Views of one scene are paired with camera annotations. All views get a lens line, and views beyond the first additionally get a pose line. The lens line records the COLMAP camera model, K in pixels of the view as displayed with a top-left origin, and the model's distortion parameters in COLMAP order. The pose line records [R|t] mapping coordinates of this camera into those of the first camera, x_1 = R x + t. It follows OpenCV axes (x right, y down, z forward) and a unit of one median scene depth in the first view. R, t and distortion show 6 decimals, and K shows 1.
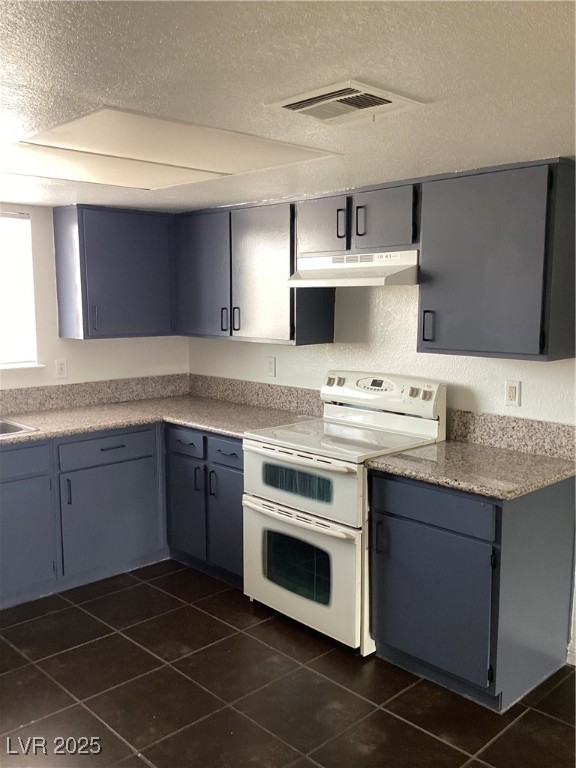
lens RADIAL K [[687.5, 0, 287.5], [0, 687.5, 382.2], [0, 0, 1]] dist [0.072382, -0.019277]
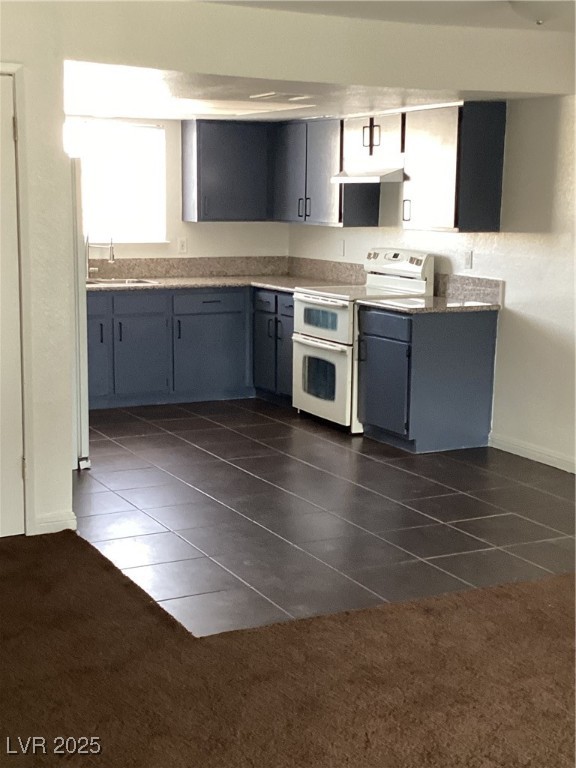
lens RADIAL K [[1146.8, 0, 288.0], [0, 1146.8, 384.4], [0, 0, 1]] dist [0.032911, 0.000000]
pose [[0.959209, 0.055350, -0.277228, 0.541666], [-0.044326, 0.997963, 0.045881, 0.152202], [0.279203, -0.031721, 0.959708, -1.159774]]
